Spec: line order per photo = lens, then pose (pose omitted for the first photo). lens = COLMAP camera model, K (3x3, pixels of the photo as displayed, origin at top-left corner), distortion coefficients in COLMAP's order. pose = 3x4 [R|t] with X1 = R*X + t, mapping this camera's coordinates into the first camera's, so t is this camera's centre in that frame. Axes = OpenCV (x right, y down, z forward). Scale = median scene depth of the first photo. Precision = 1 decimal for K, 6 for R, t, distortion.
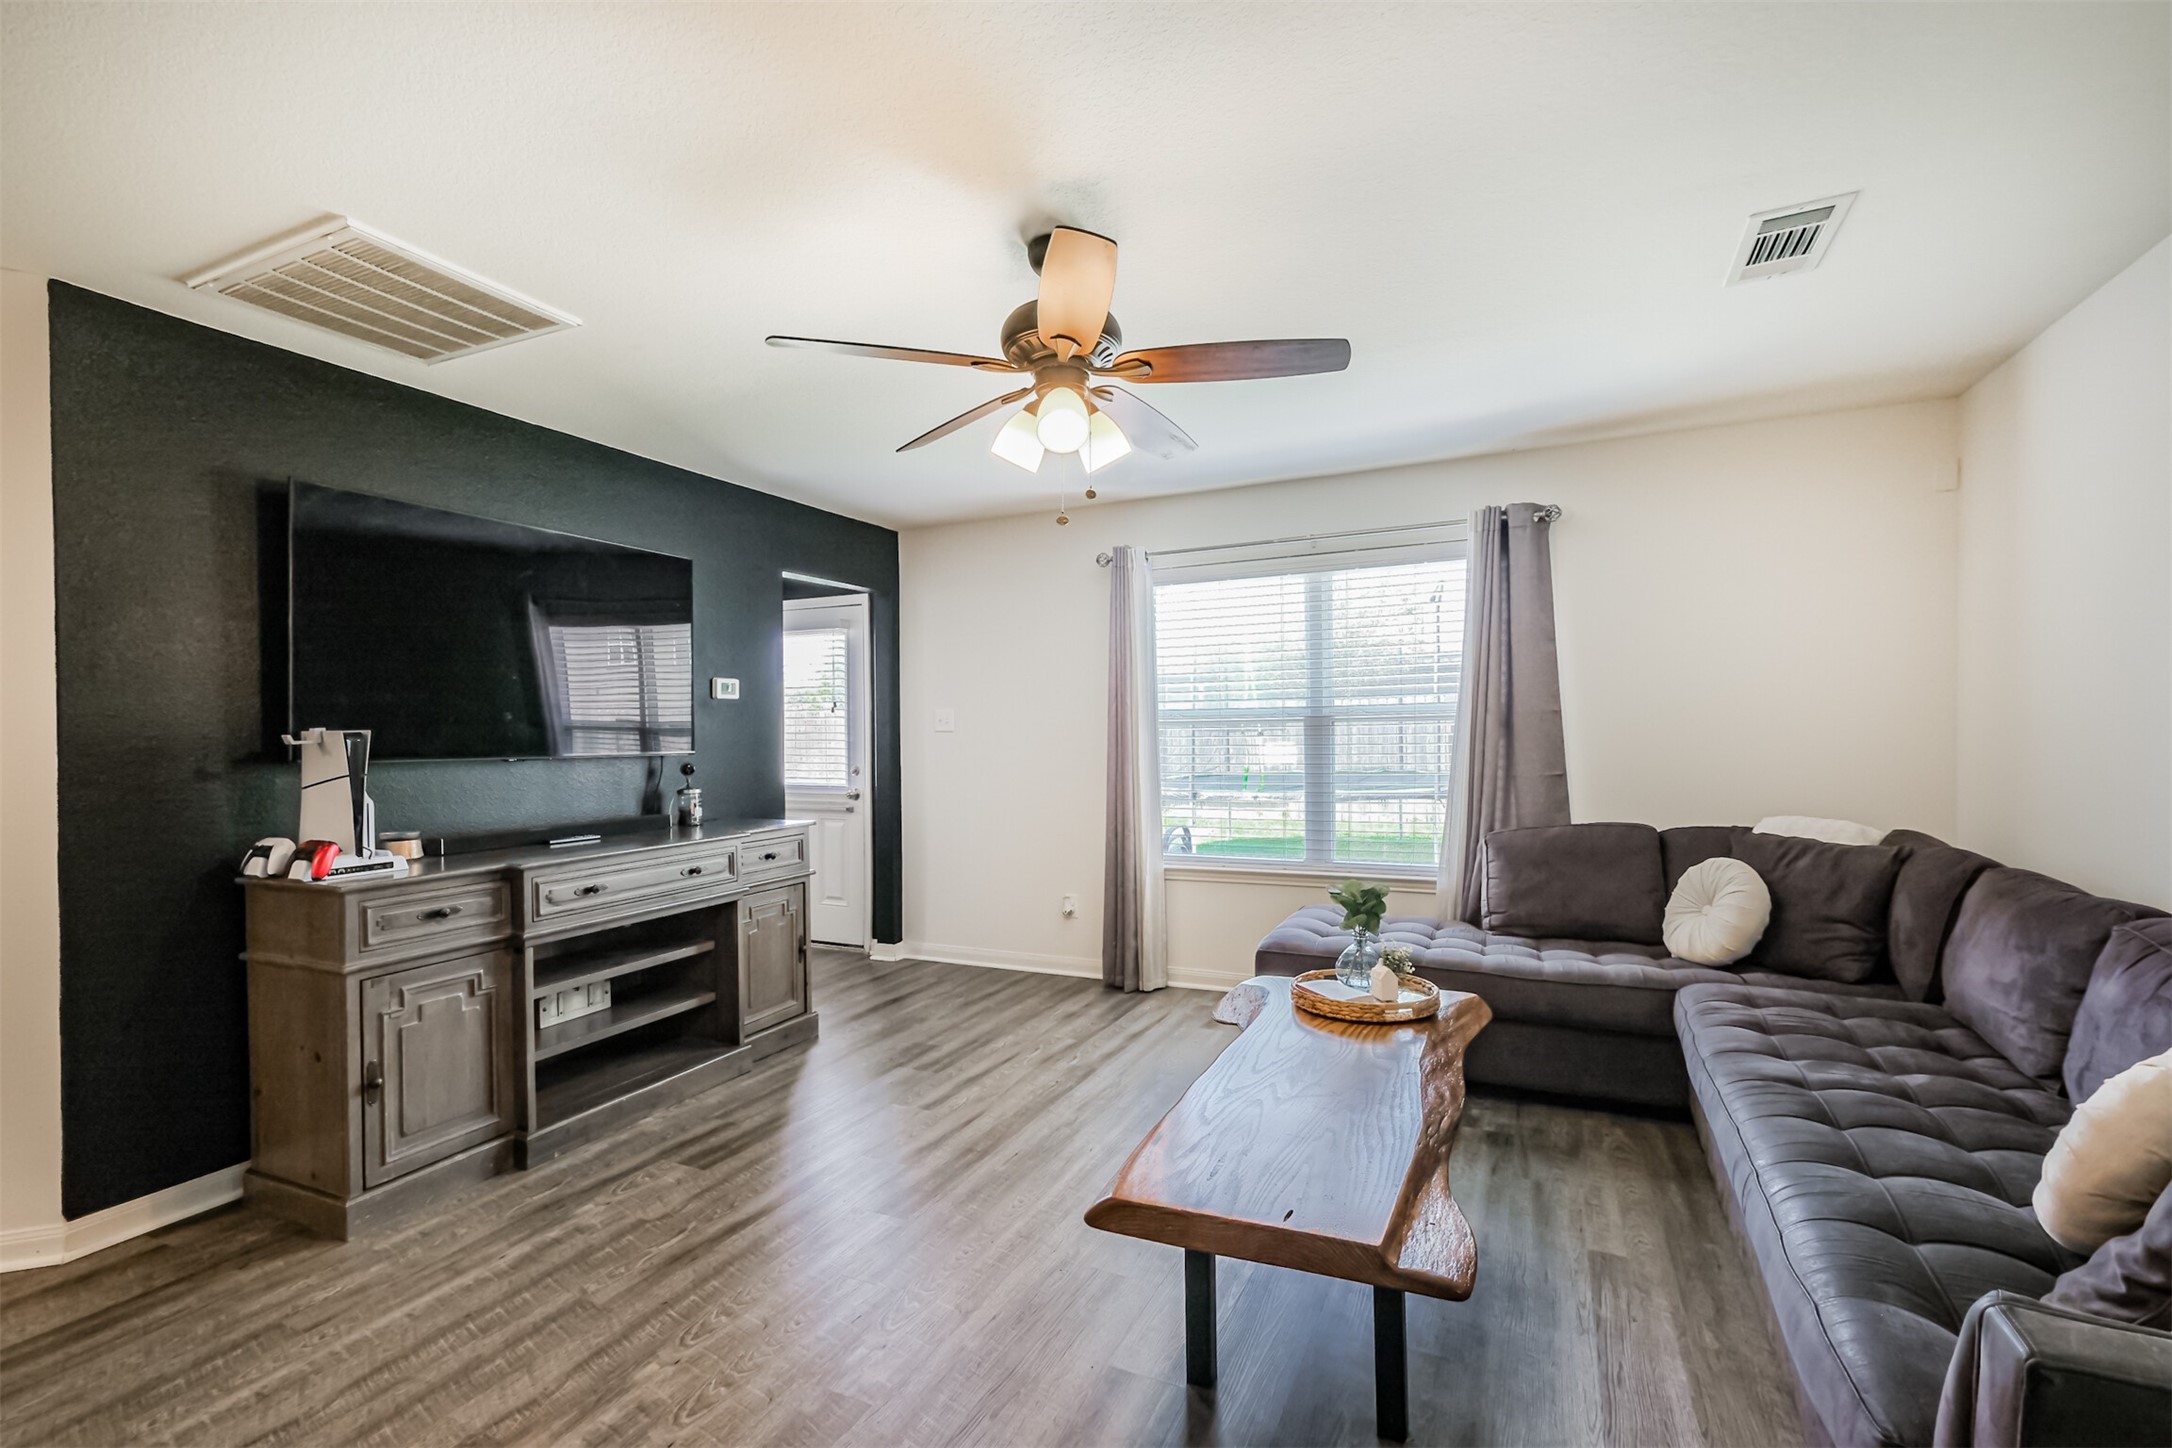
lens RADIAL K [[966.1, 0, 1091.1], [0, 966.1, 730.3], [0, 0, 1]] dist [0.002718, 0.000747]
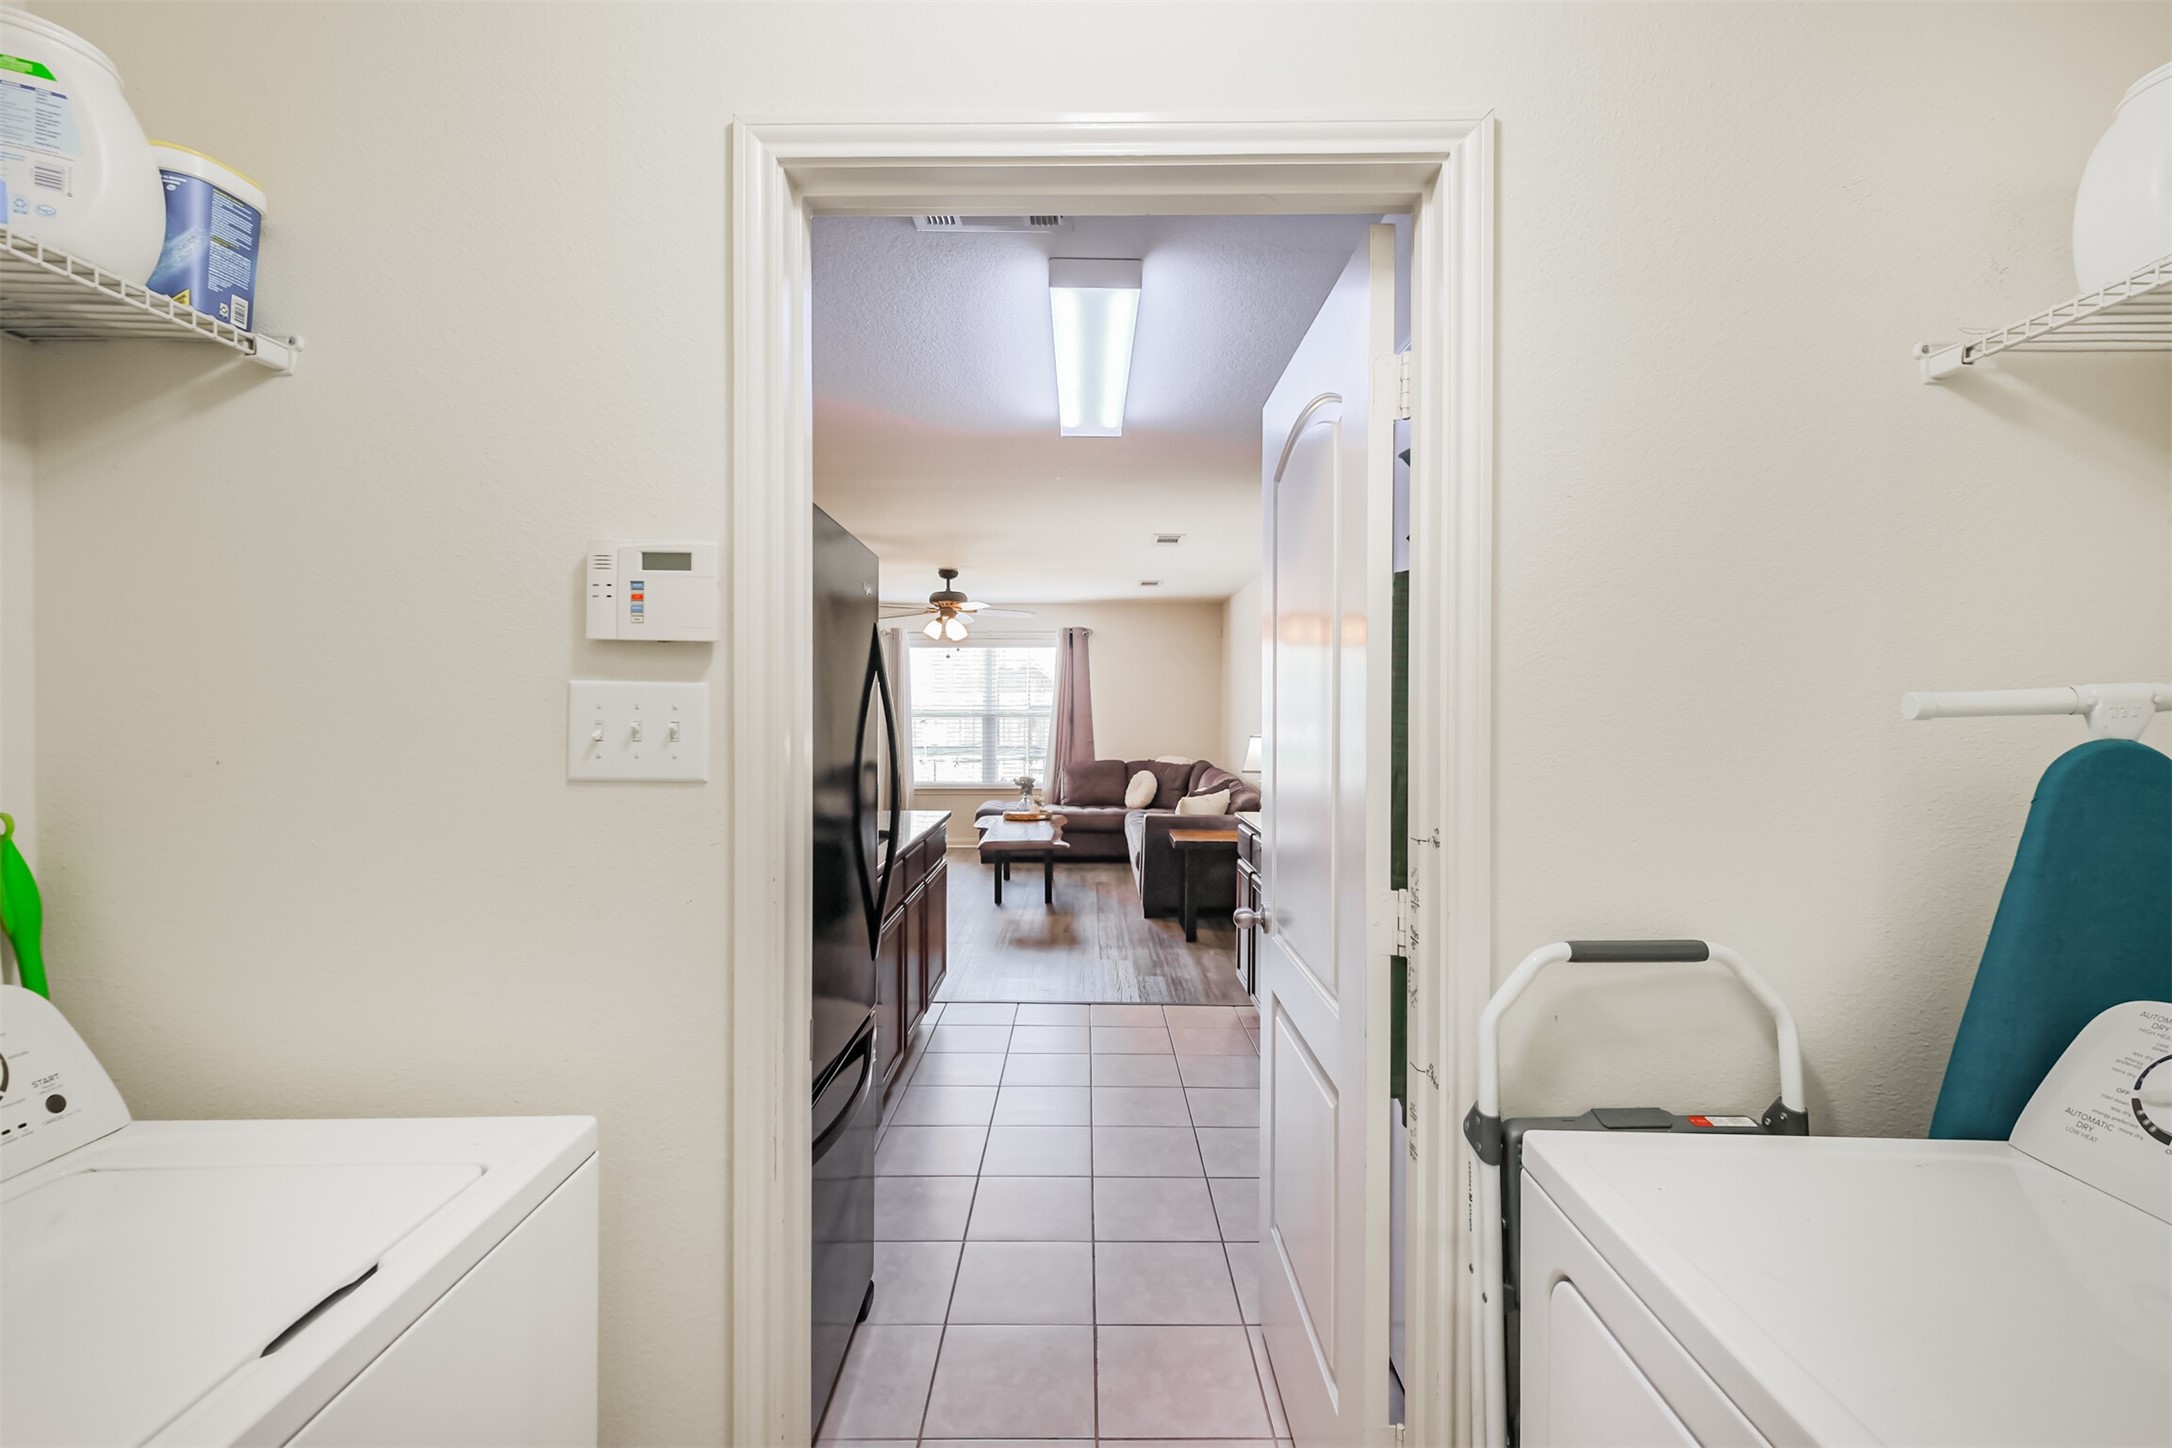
lens RADIAL K [[966.1, 0, 1084.6], [0, 966.1, 710.7], [0, 0, 1]] dist [0.002718, 0.000747]
pose [[0.906115, 0.014655, 0.422778, -0.596612], [-0.013392, 0.999893, -0.005957, -0.017056], [-0.422820, -0.000264, 0.906214, -1.276383]]
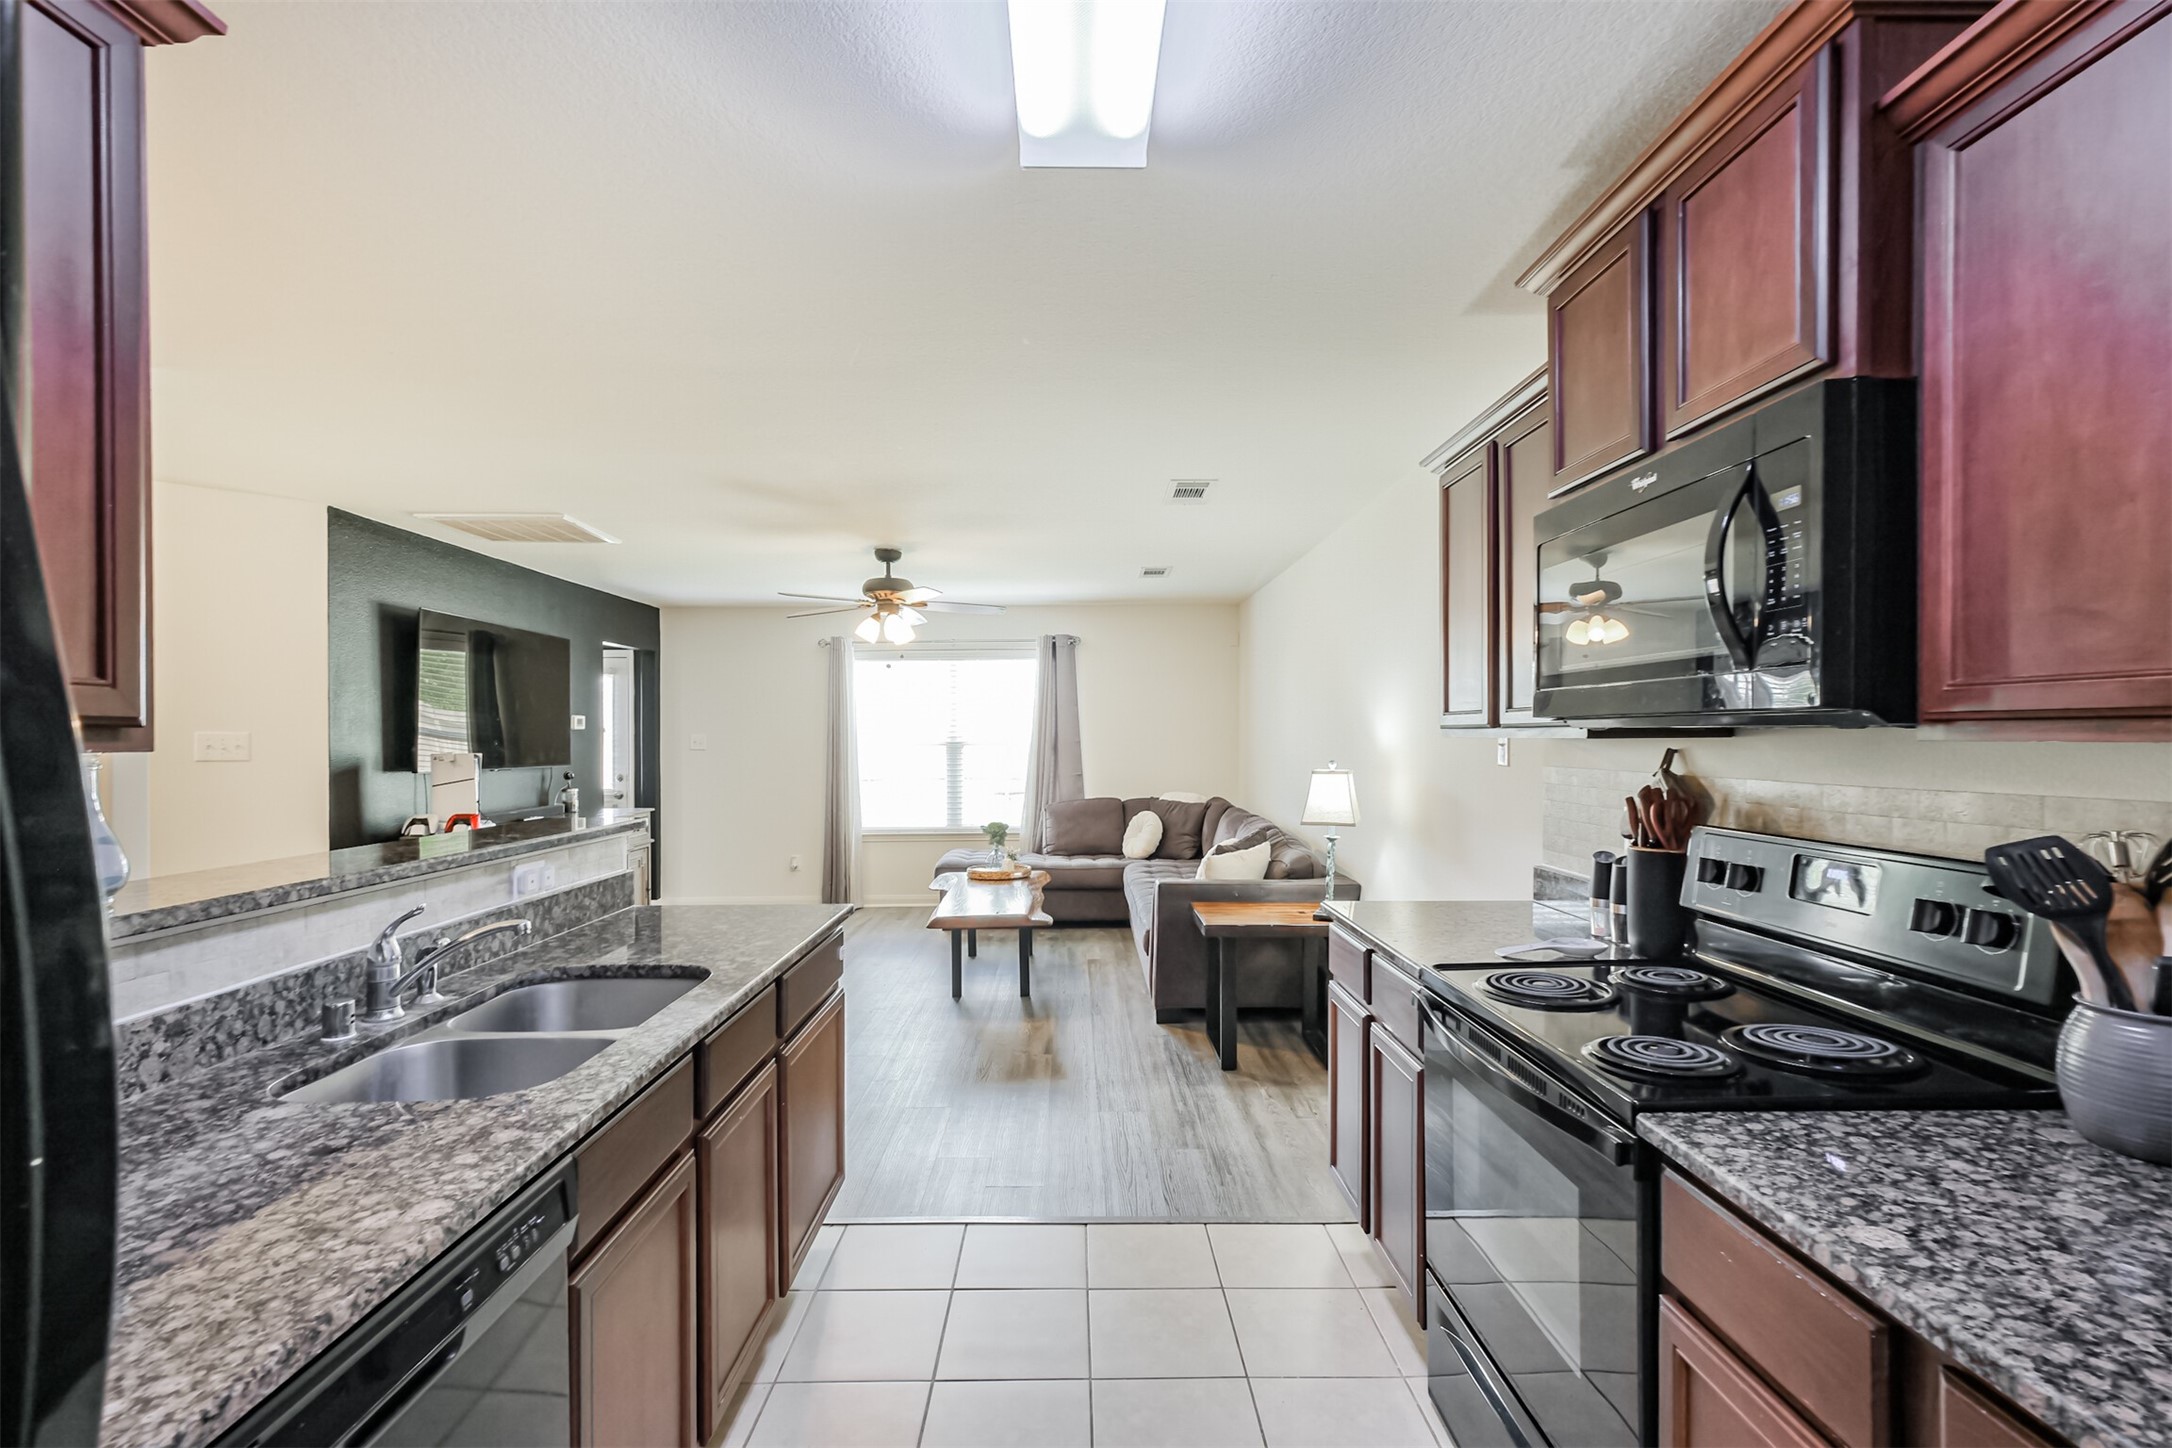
lens RADIAL K [[966.1, 0, 1085.7], [0, 966.1, 742.5], [0, 0, 1]] dist [0.002718, 0.000747]
pose [[0.899421, 0.005554, 0.437047, -0.389831], [-0.006081, 0.999981, -0.000193, -0.020182], [-0.437040, -0.002484, 0.899439, -0.828355]]
